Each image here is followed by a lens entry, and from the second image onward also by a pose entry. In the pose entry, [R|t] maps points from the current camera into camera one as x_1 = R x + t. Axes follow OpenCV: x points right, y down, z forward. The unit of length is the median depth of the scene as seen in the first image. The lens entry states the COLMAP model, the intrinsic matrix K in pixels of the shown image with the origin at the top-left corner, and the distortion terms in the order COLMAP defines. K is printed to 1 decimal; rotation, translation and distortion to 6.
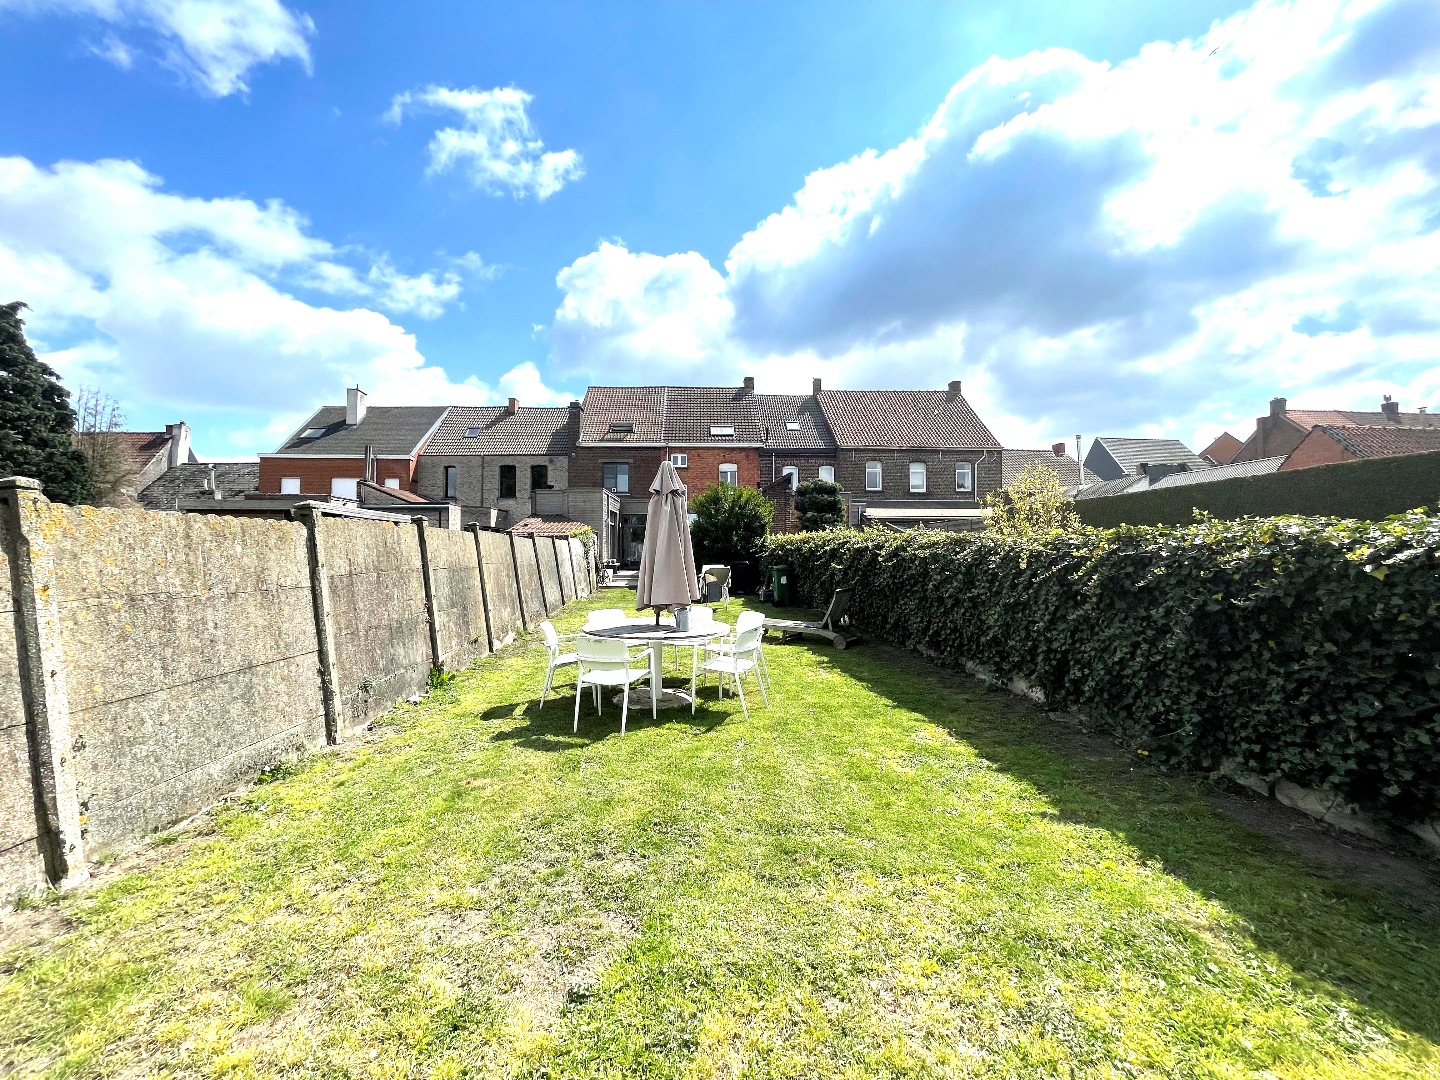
lens RADIAL K [[581.5, 0, 711.3], [0, 581.5, 539.0], [0, 0, 1]] dist [-0.001219, -0.000281]
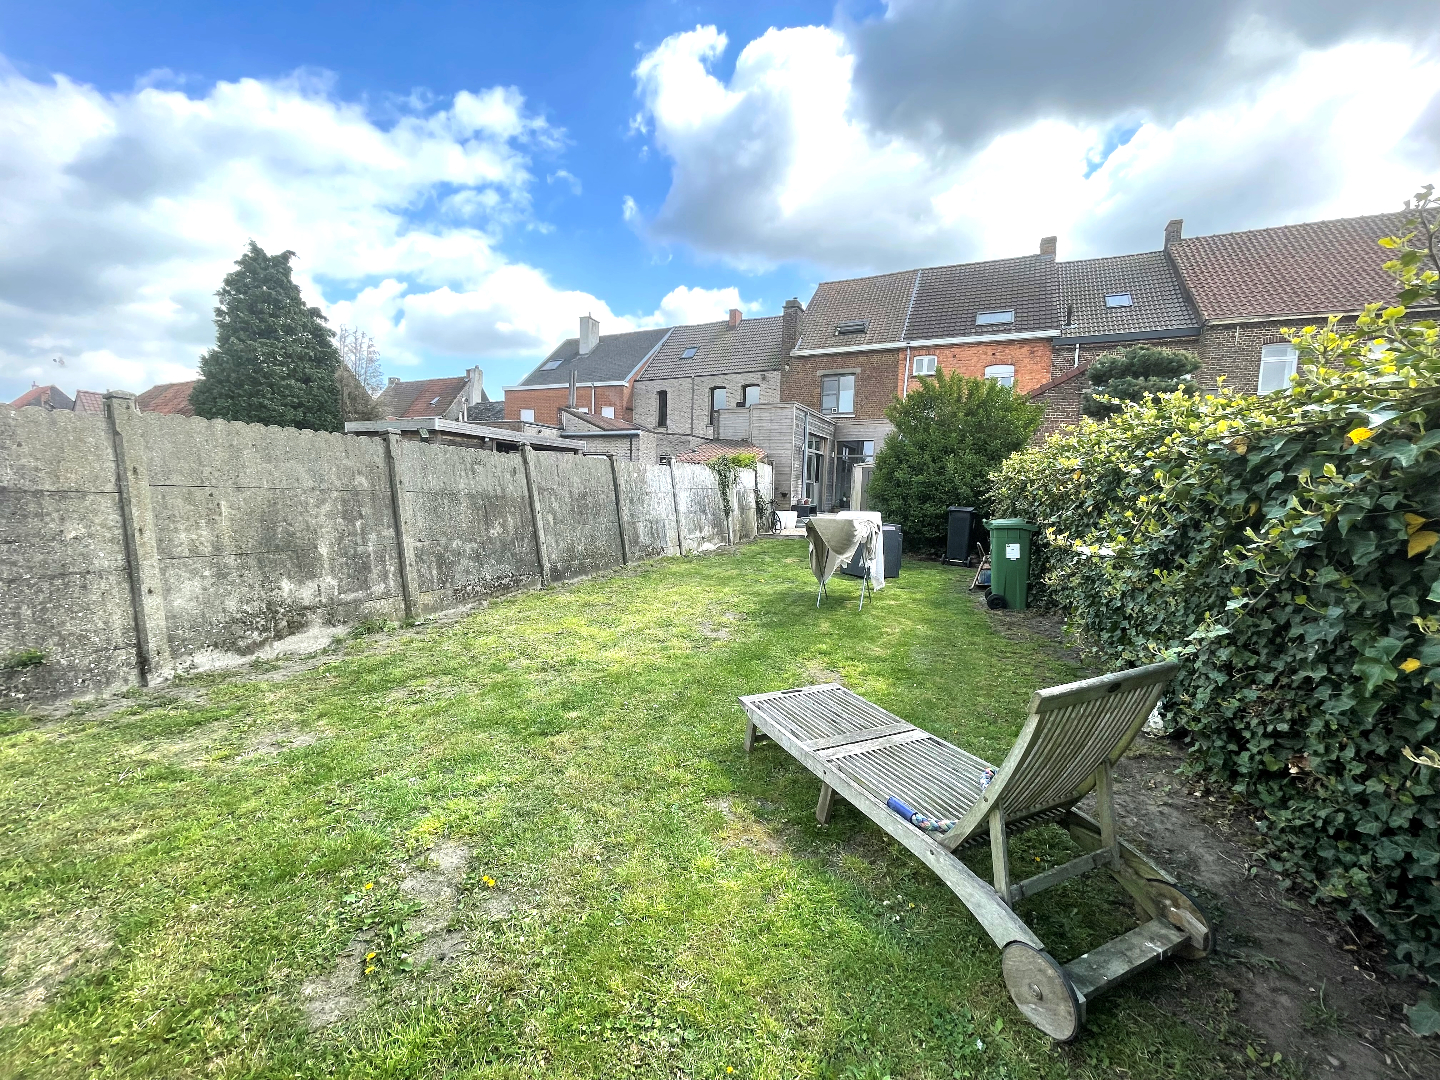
lens RADIAL K [[581.5, 0, 711.3], [0, 581.5, 539.0], [0, 0, 1]] dist [-0.001219, -0.000281]
pose [[0.888820, 0.063865, -0.453784, 0.051083], [-0.016782, 0.994113, 0.107040, 0.007394], [0.457949, -0.087525, 0.884660, 0.213215]]
